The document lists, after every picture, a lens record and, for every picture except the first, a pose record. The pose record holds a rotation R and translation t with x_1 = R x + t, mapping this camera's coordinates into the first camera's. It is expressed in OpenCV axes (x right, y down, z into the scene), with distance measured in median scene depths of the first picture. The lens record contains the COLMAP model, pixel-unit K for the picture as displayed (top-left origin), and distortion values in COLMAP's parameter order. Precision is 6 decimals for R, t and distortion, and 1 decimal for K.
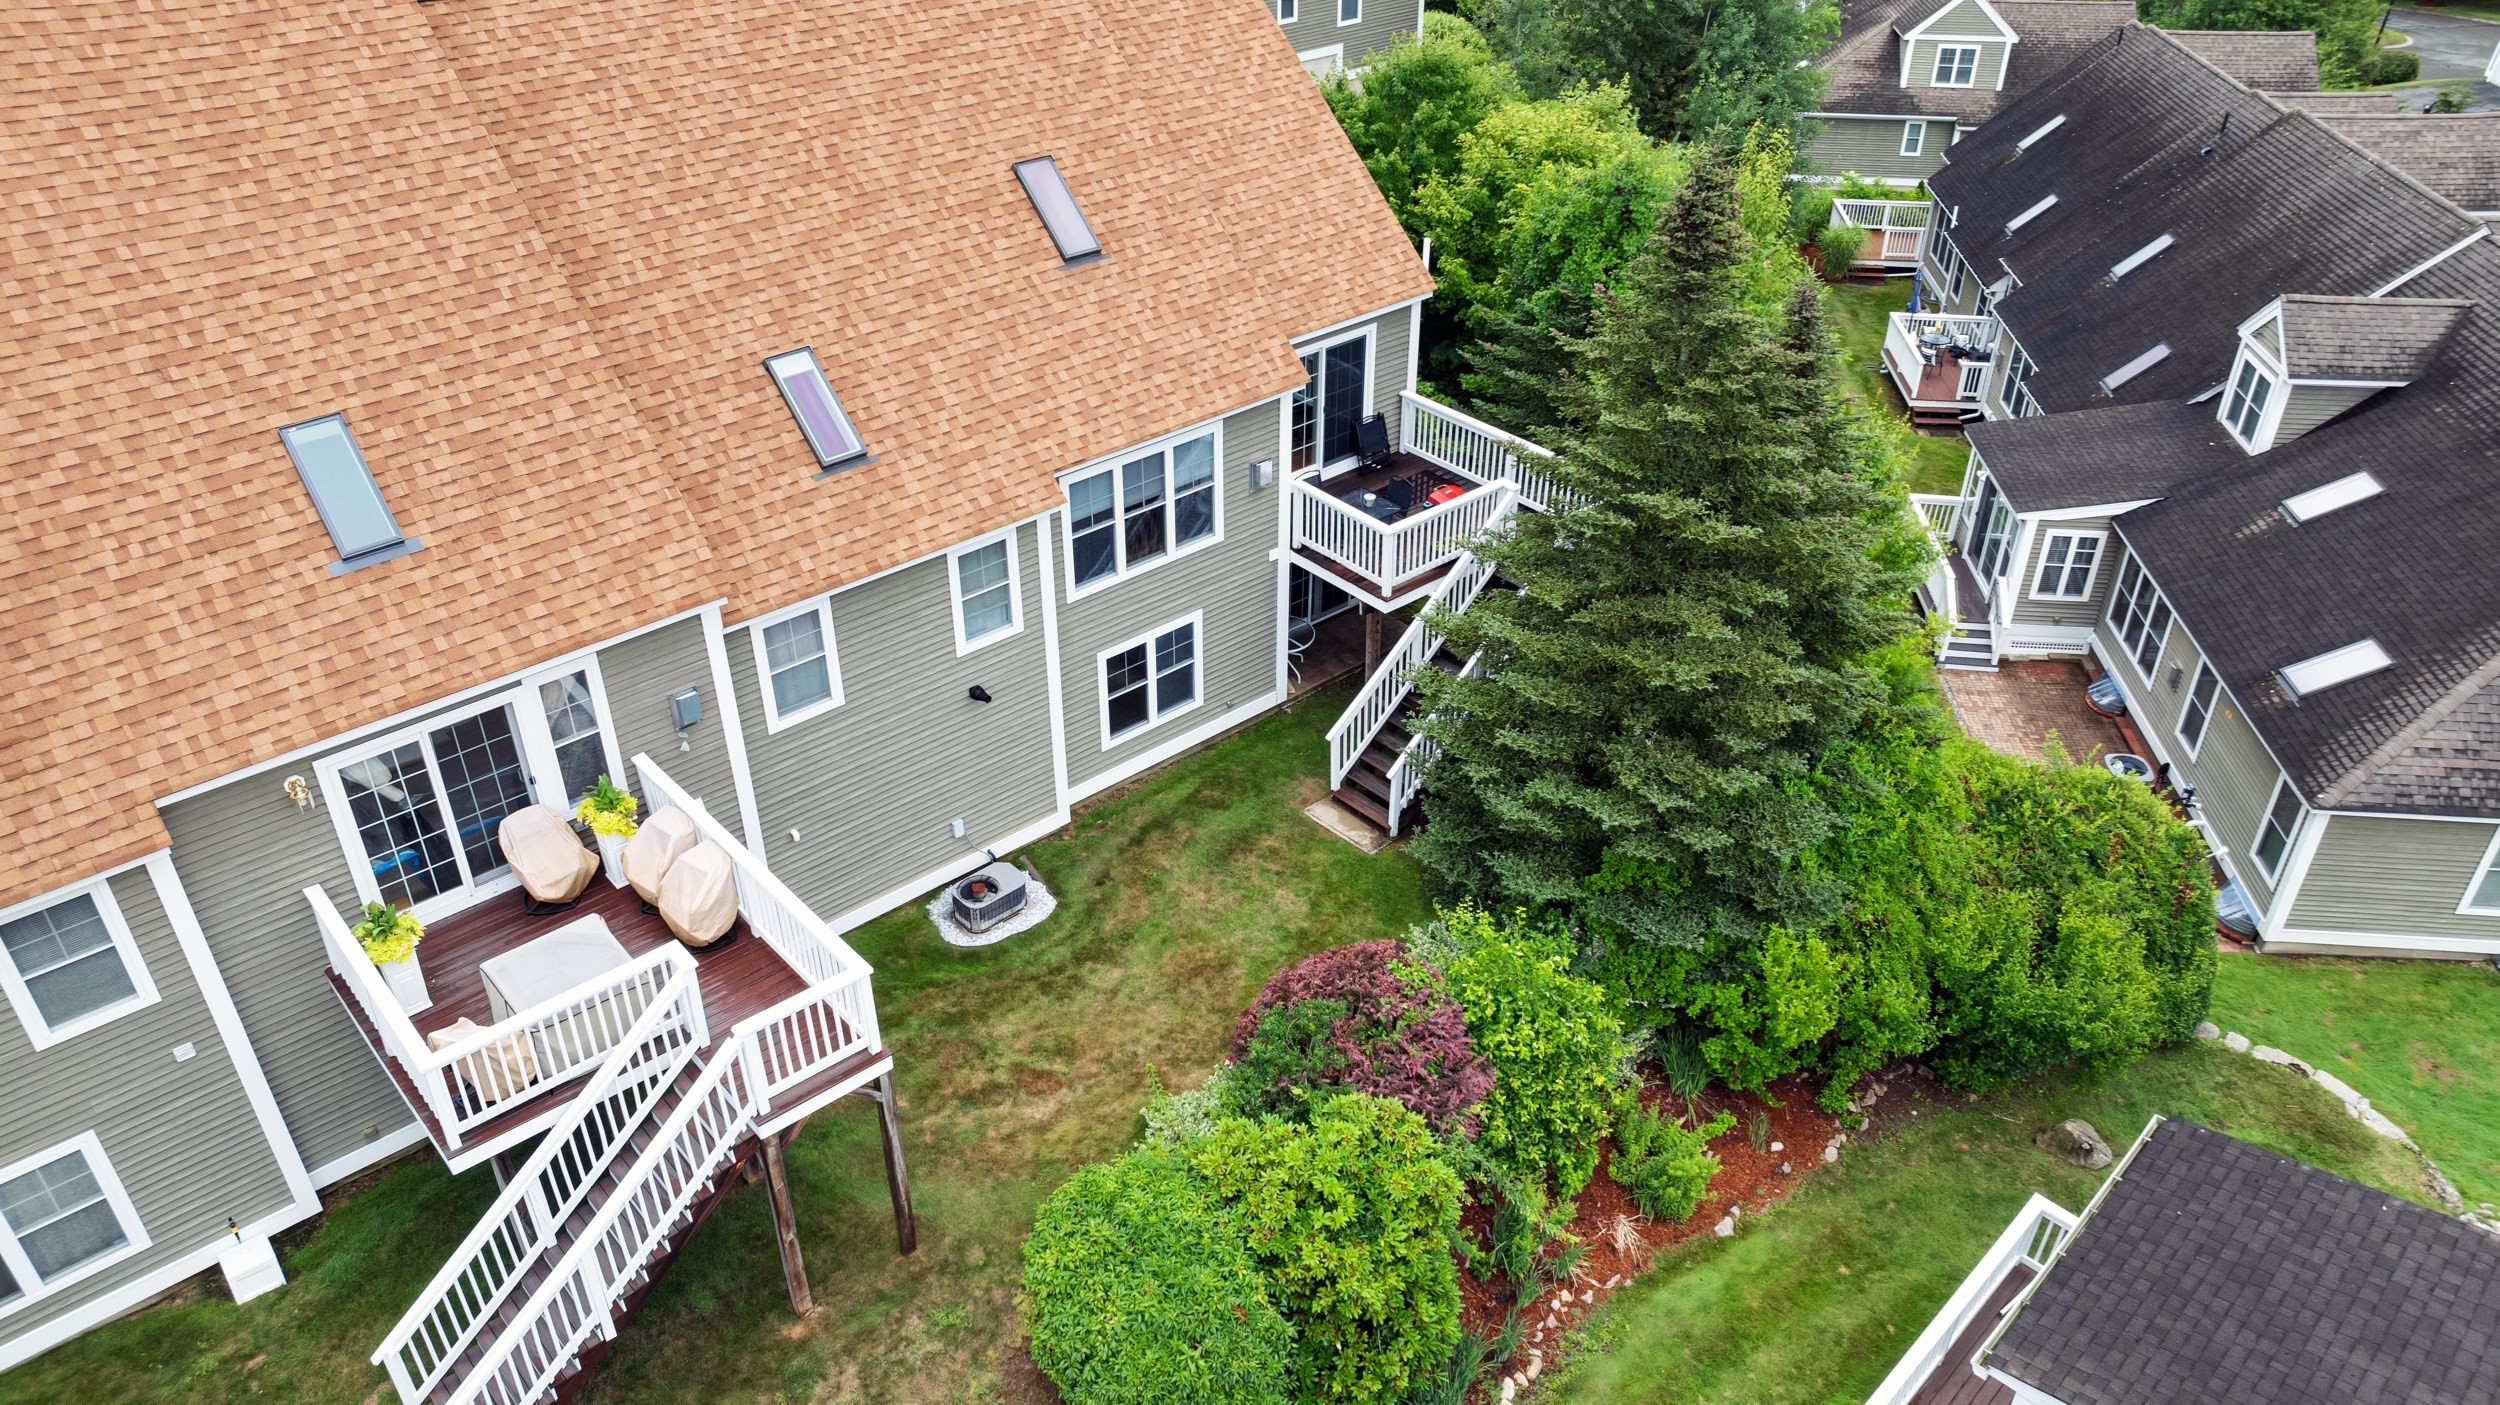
lens RADIAL K [[1789.6, 0, 1249.3], [0, 1789.6, 702.5], [0, 0, 1]] dist [-0.032218, 0.035467]
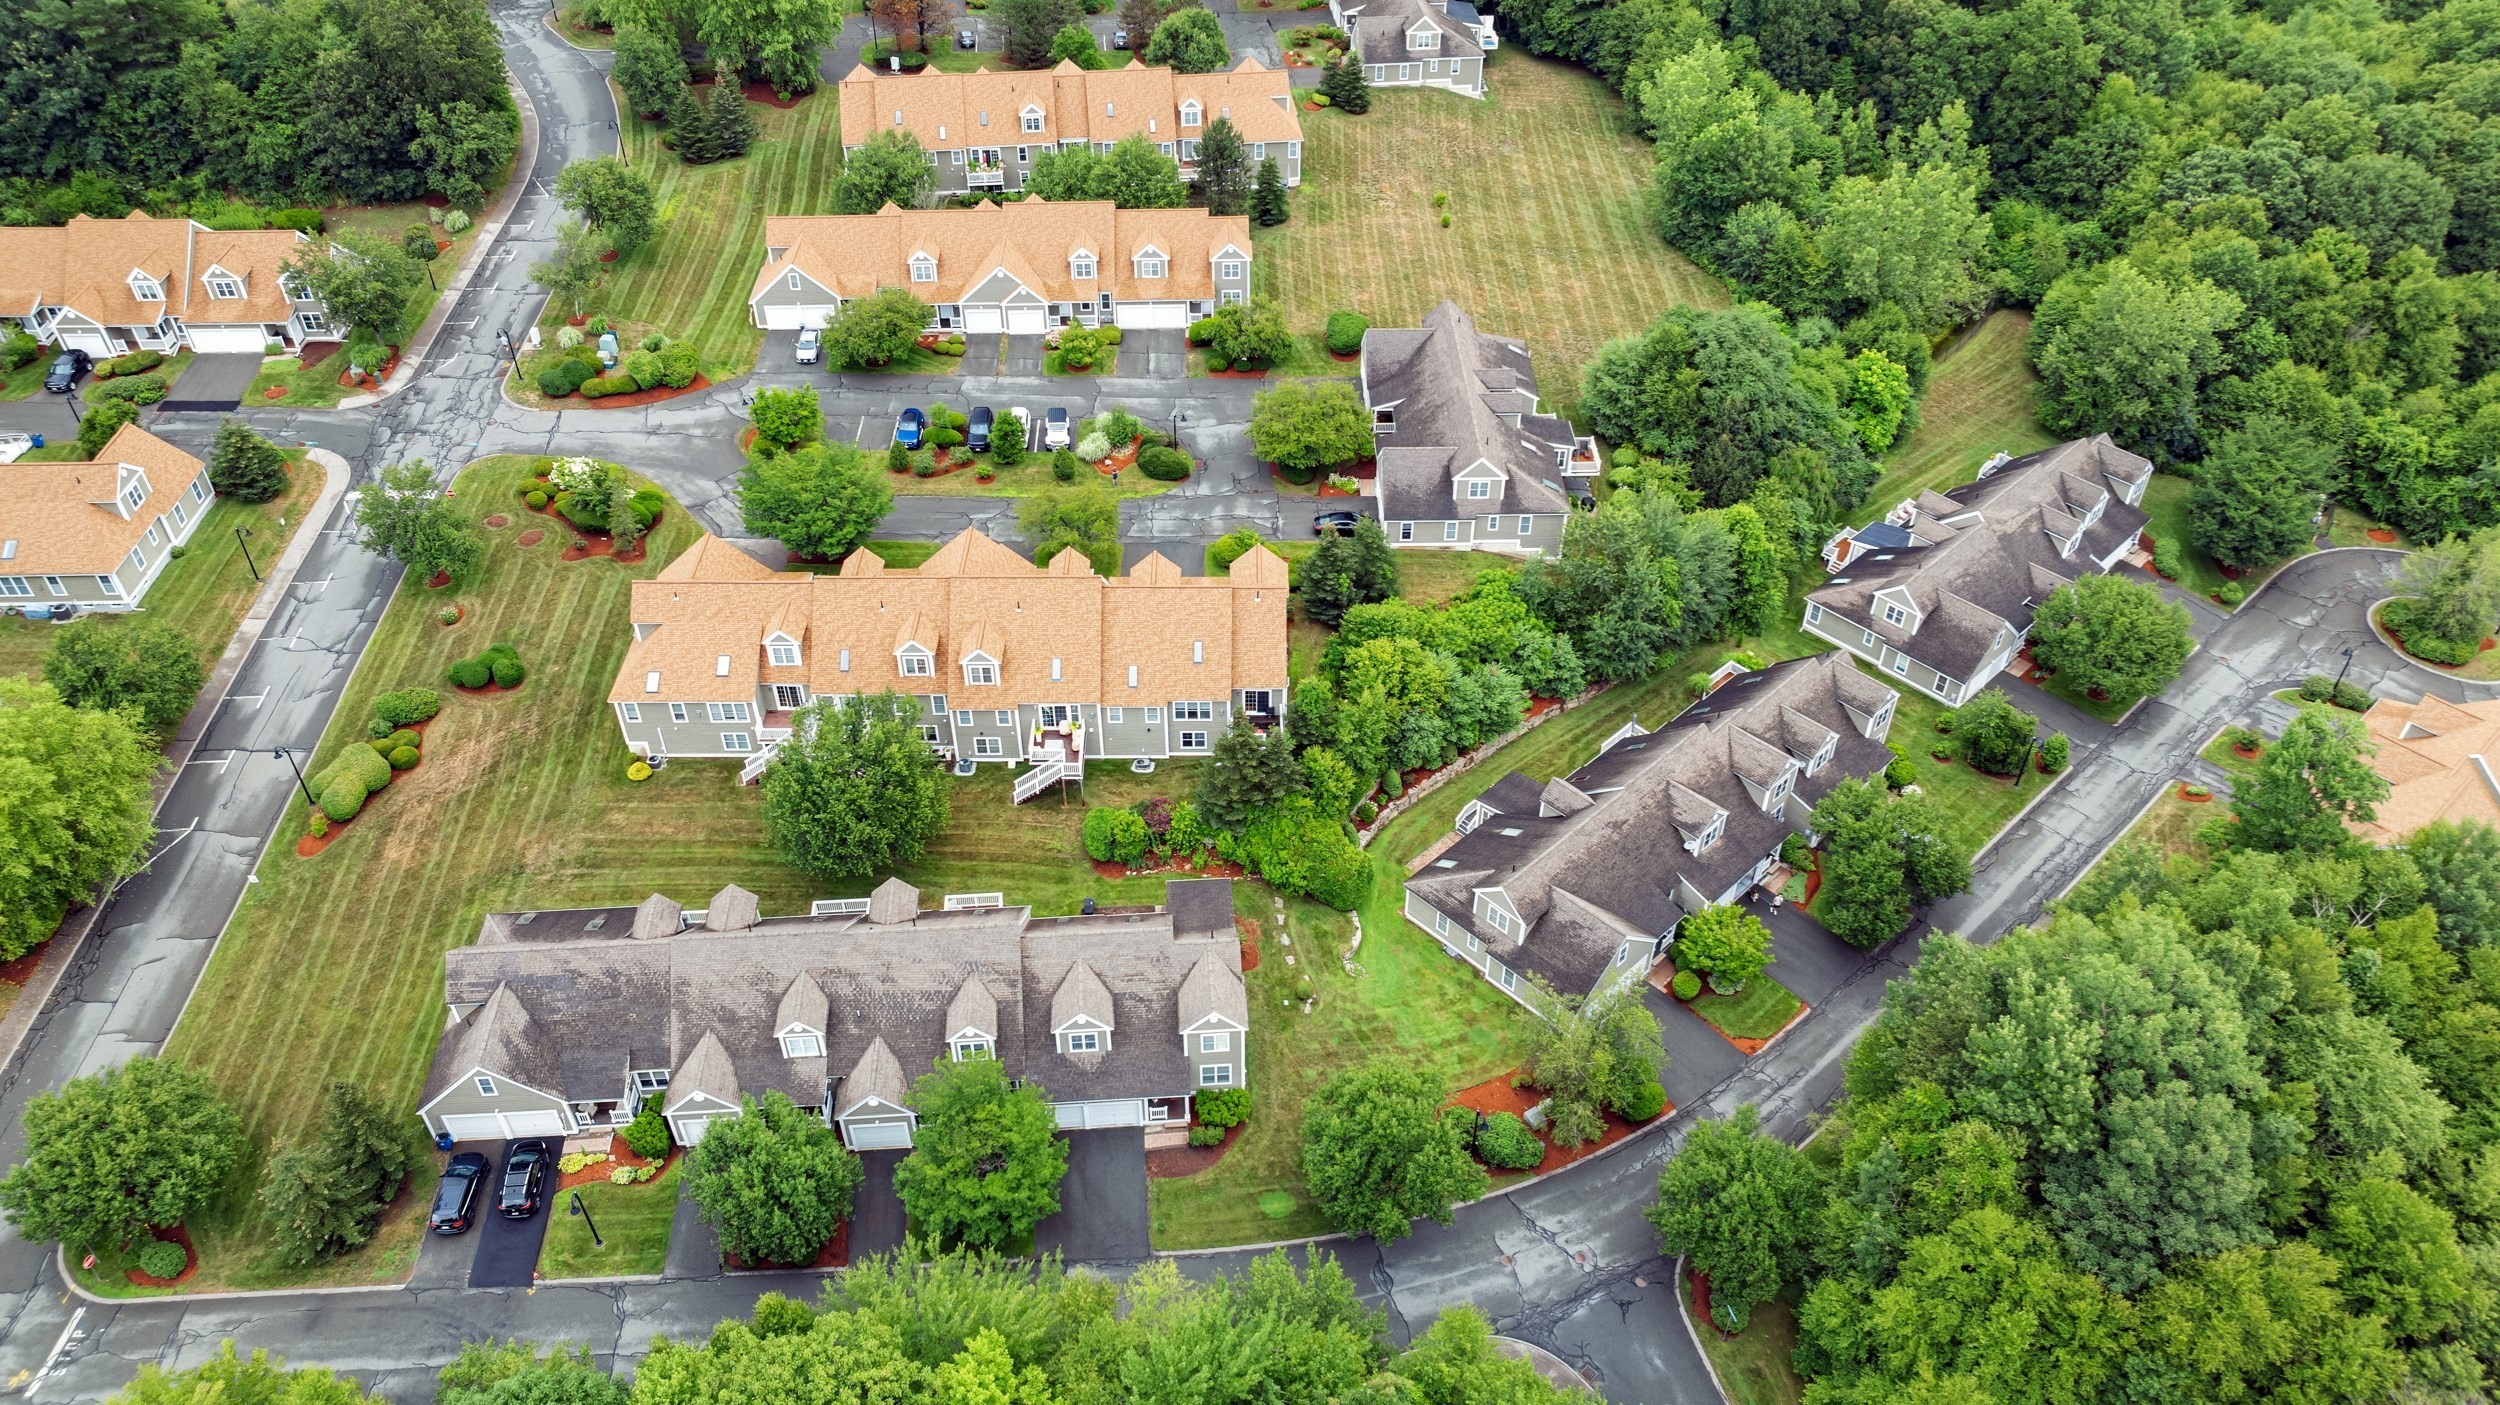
lens RADIAL K [[1789.6, 0, 1262.1], [0, 1789.6, 703.9], [0, 0, 1]] dist [-0.032218, 0.035467]
pose [[0.758828, 0.420921, -0.496998, 3.558285], [-0.362360, 0.906937, 0.214850, -1.753001], [0.541180, 0.017058, 0.840734, -4.353539]]
